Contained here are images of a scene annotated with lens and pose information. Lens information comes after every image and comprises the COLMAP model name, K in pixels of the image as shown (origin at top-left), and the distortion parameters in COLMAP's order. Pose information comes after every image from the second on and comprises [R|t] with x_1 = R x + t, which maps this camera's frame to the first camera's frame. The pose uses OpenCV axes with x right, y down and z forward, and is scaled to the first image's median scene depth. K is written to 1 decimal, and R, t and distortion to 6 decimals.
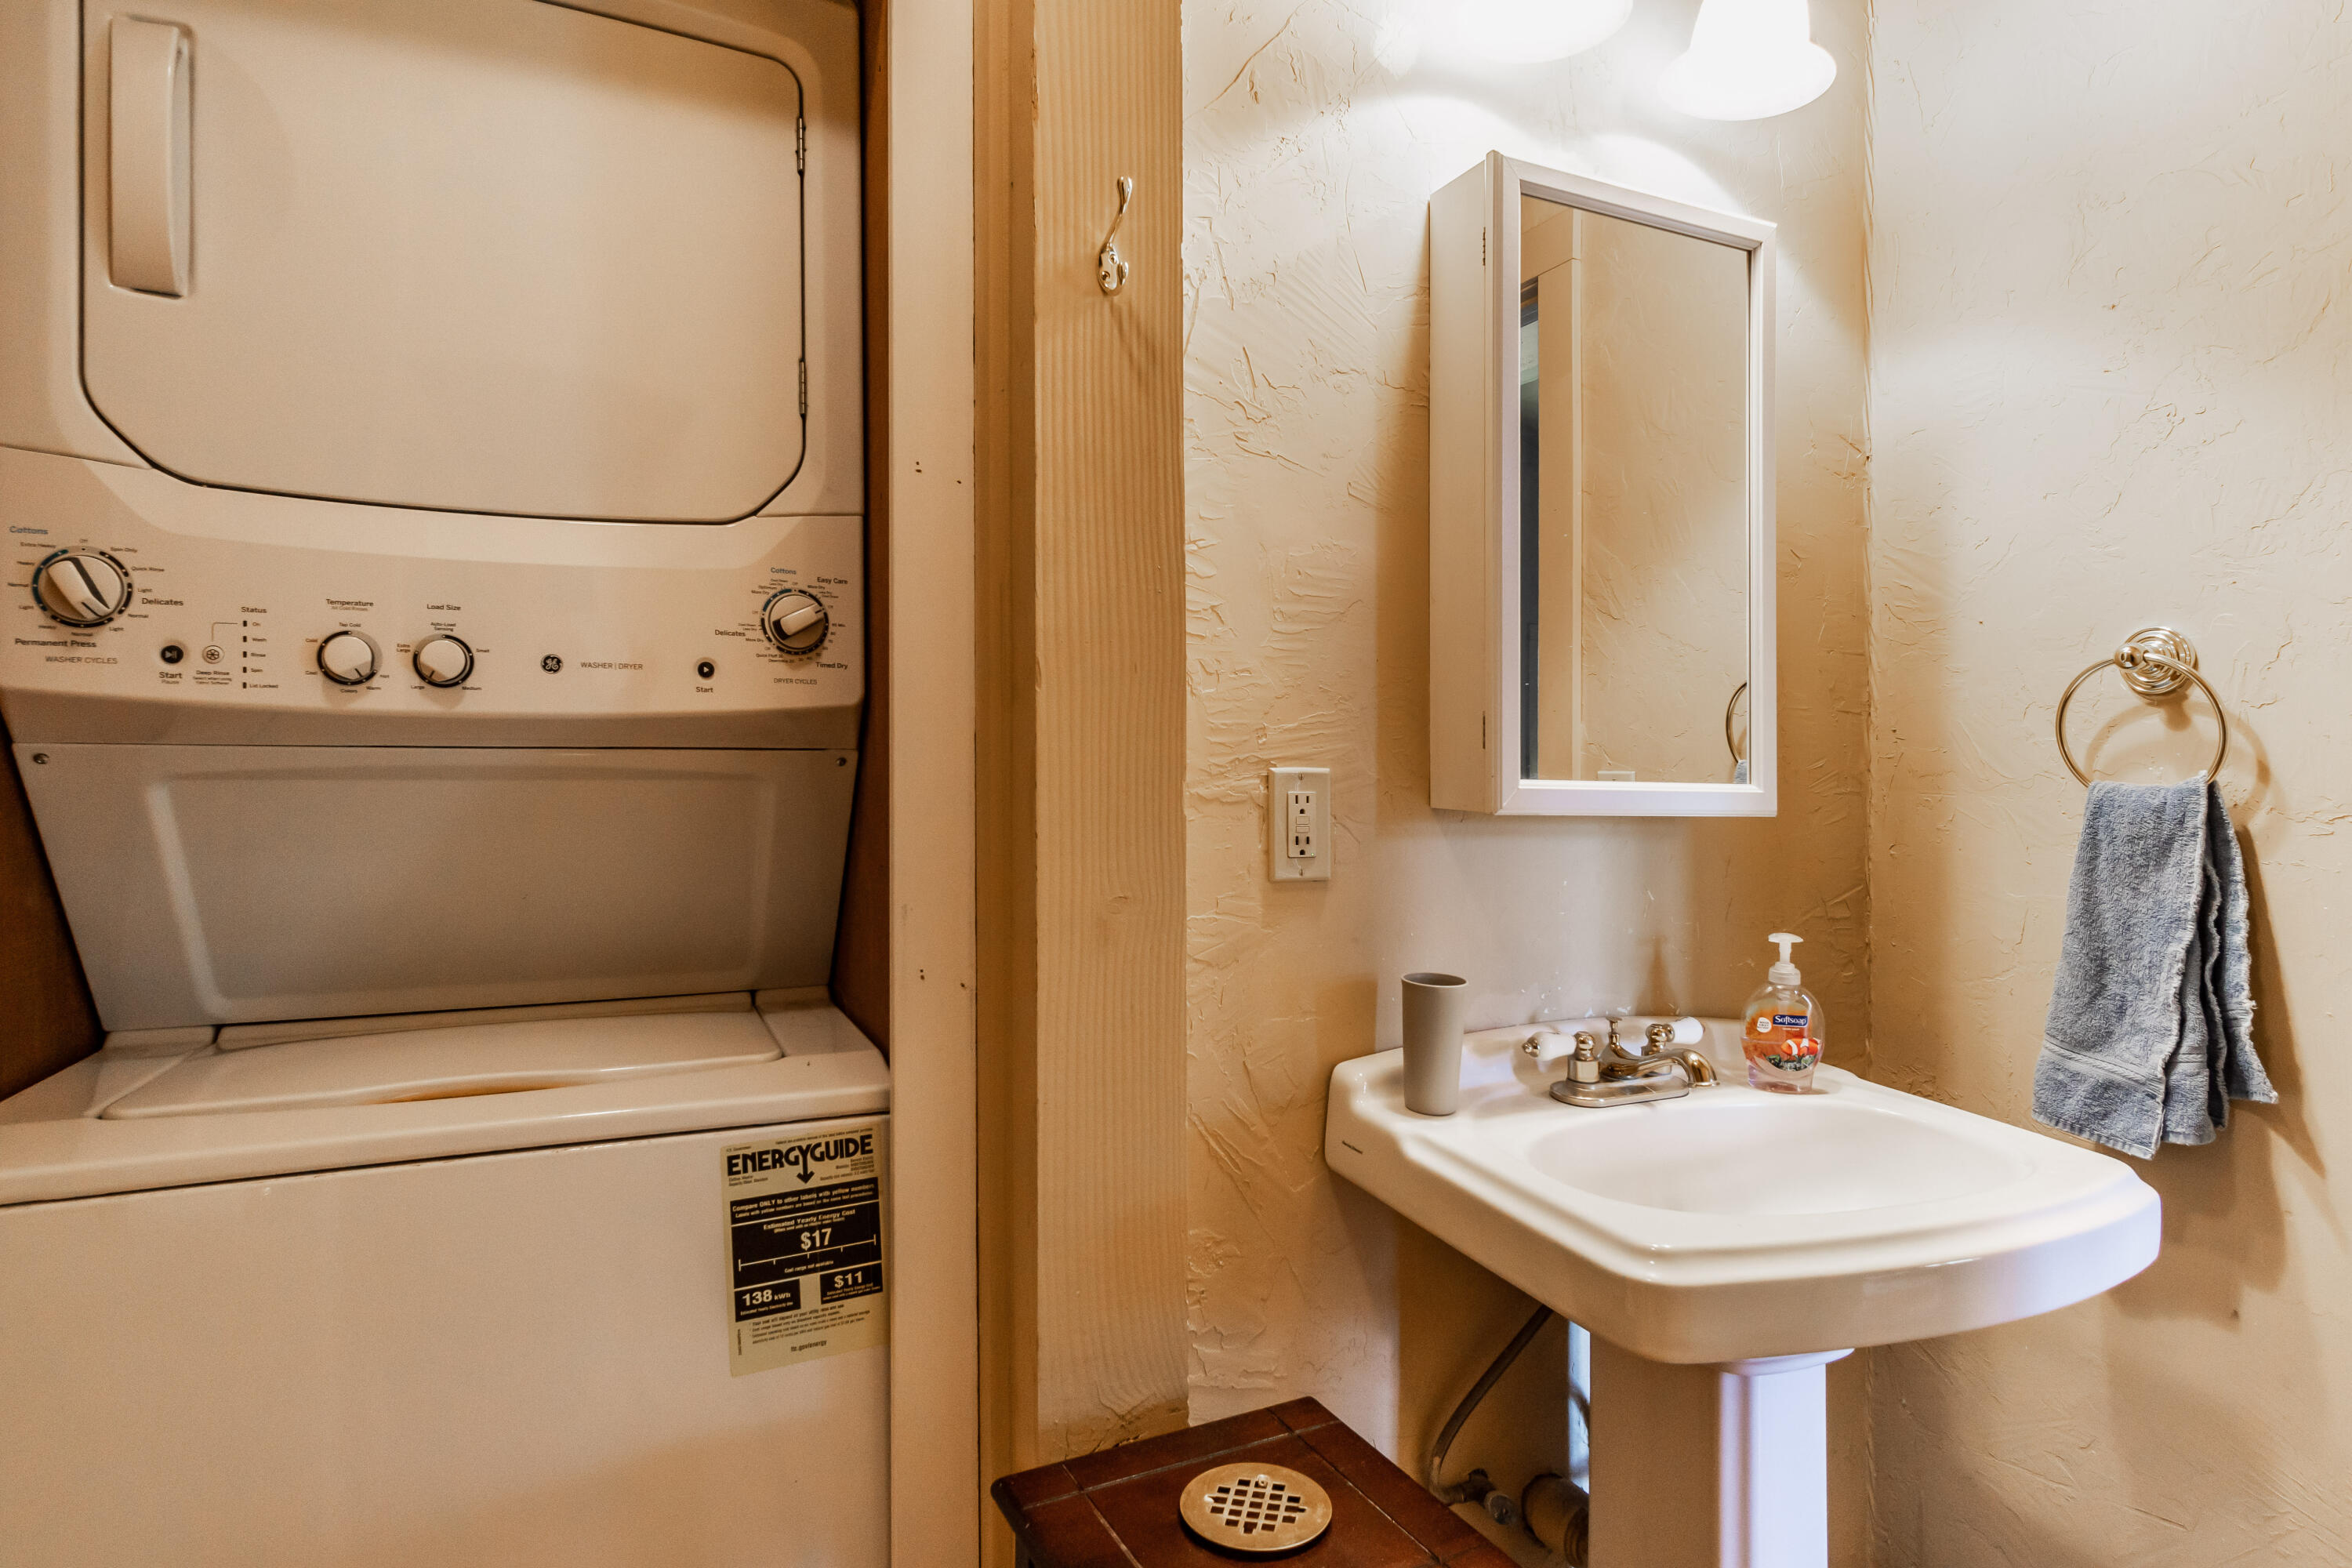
lens RADIAL K [[1274.3, 0, 1161.4], [0, 1274.3, 722.5], [0, 0, 1]] dist [-0.000839, 0.002615]
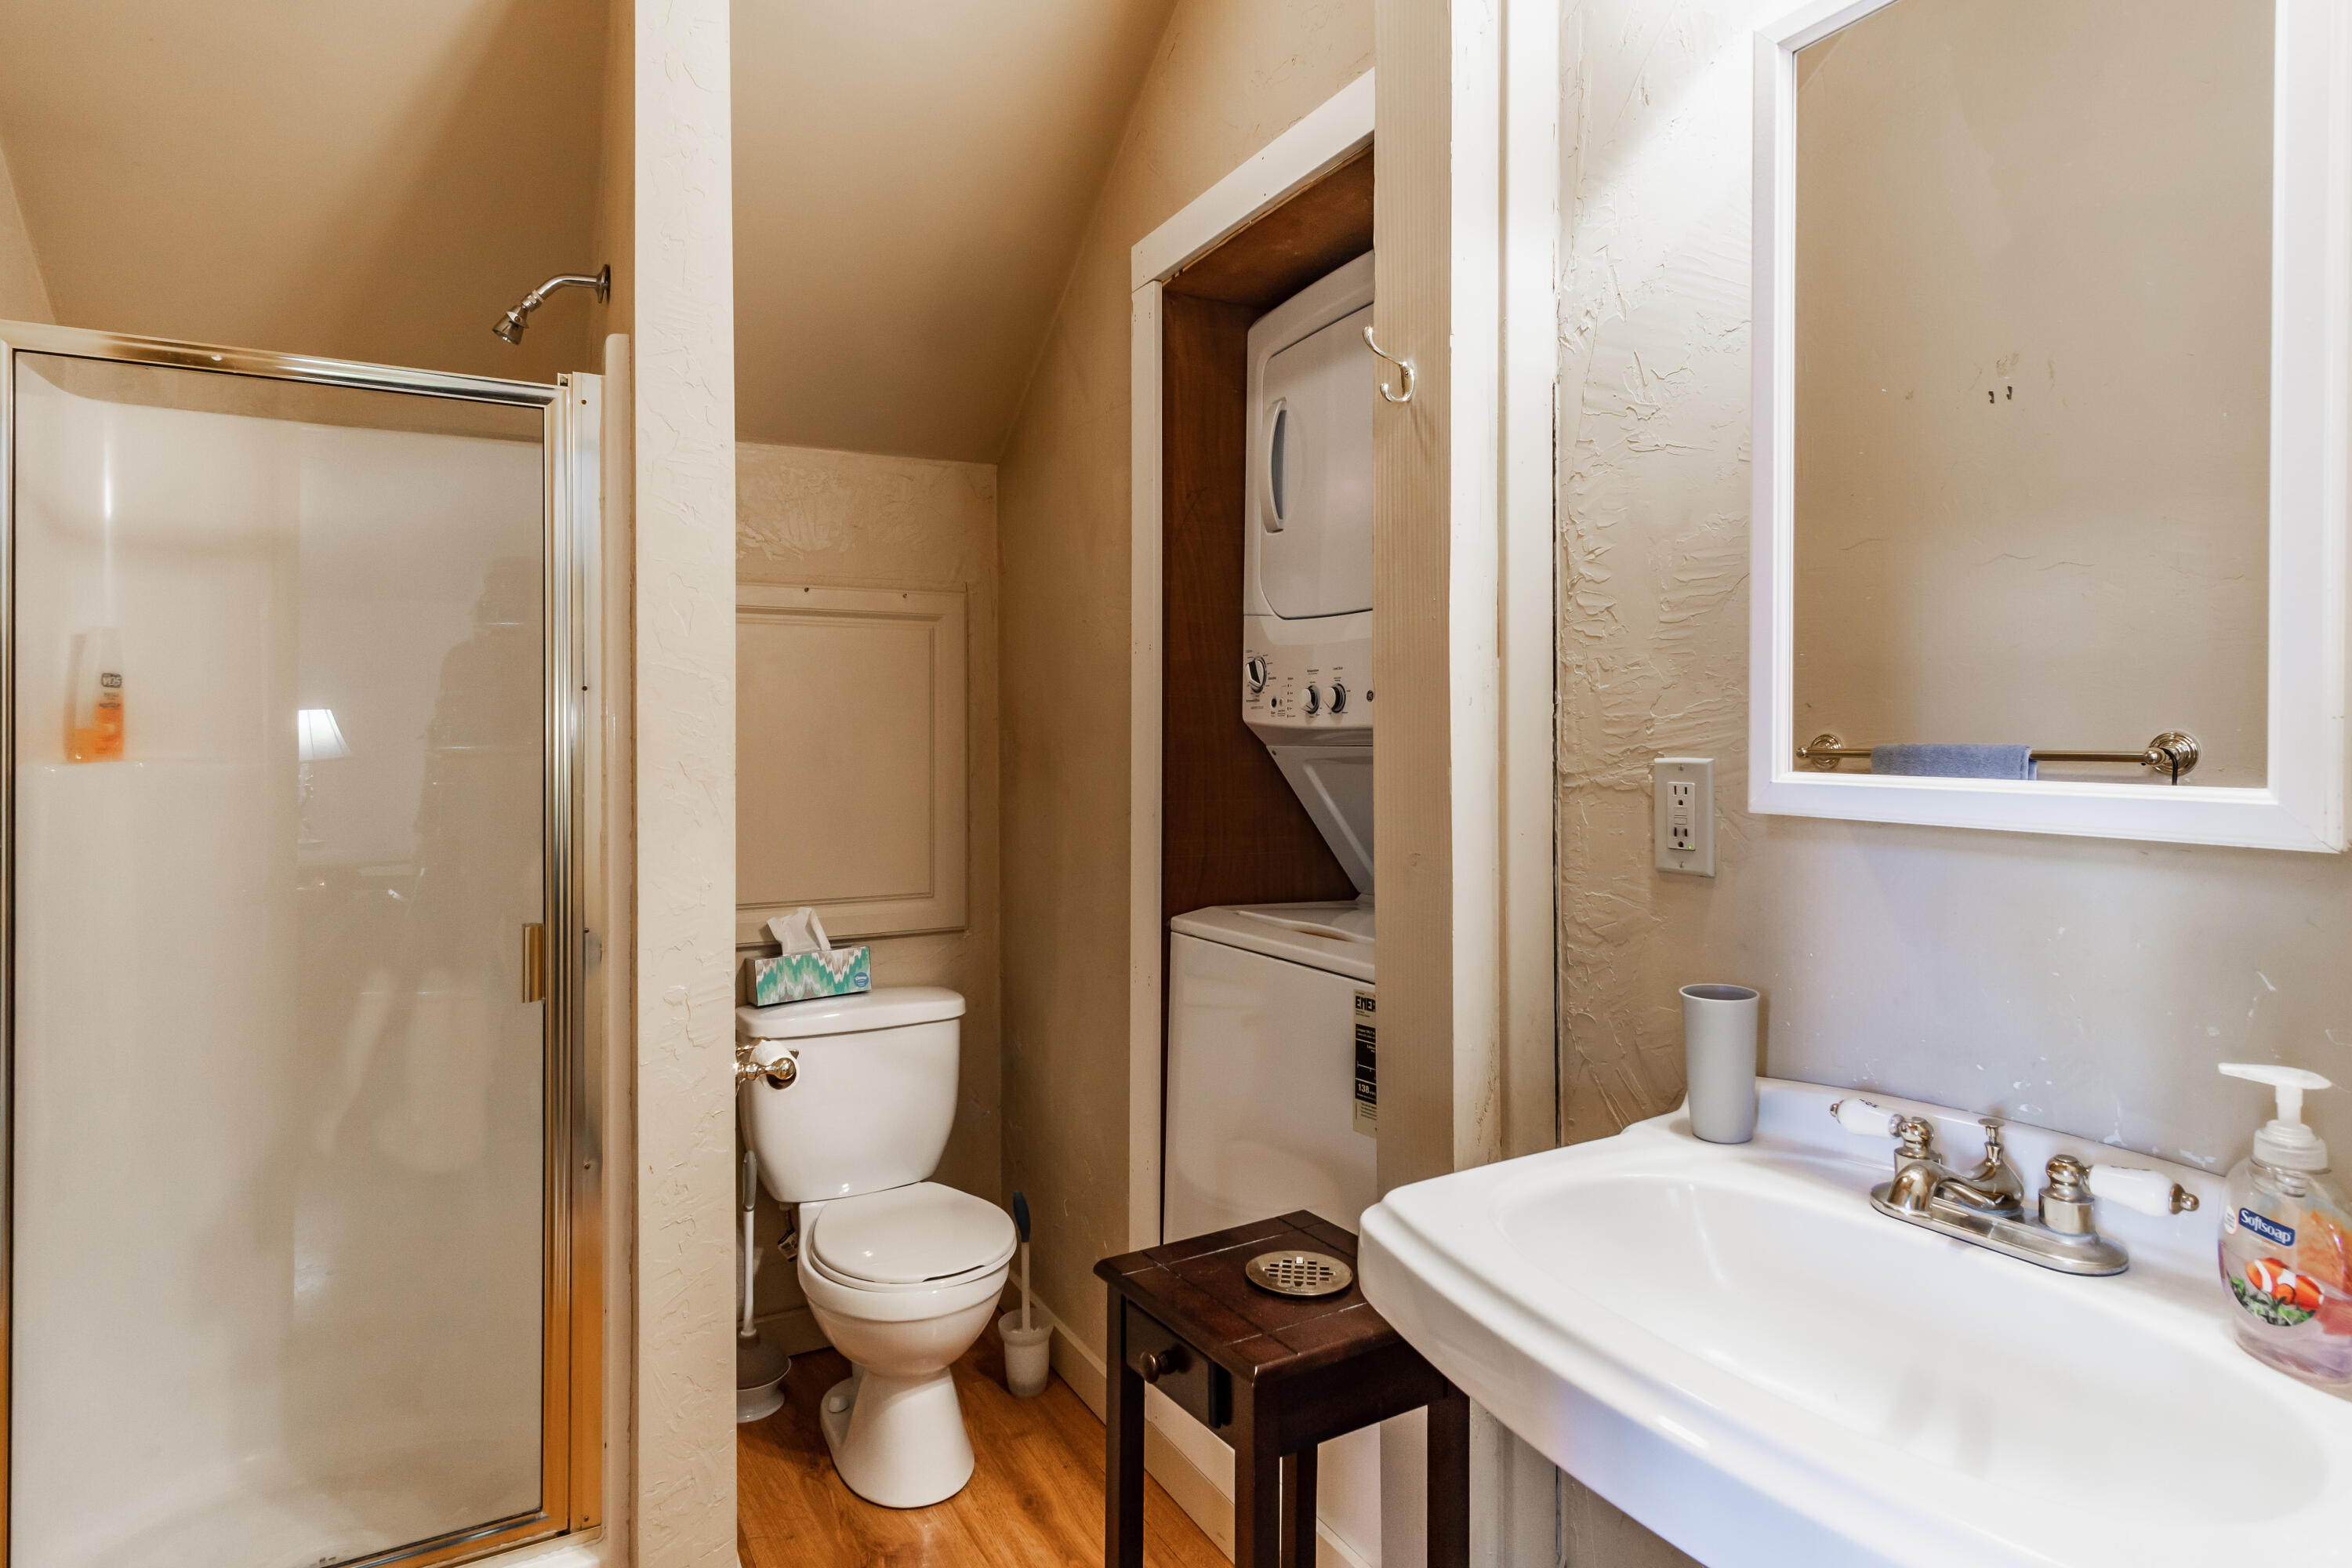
lens RADIAL K [[1274.3, 0, 1161.4], [0, 1274.3, 722.5], [0, 0, 1]] dist [-0.000839, 0.002615]
pose [[0.082790, -0.027575, -0.996185, 1.057672], [0.026329, 0.999329, -0.025474, 0.022708], [0.996219, -0.024119, 0.083460, 0.522743]]
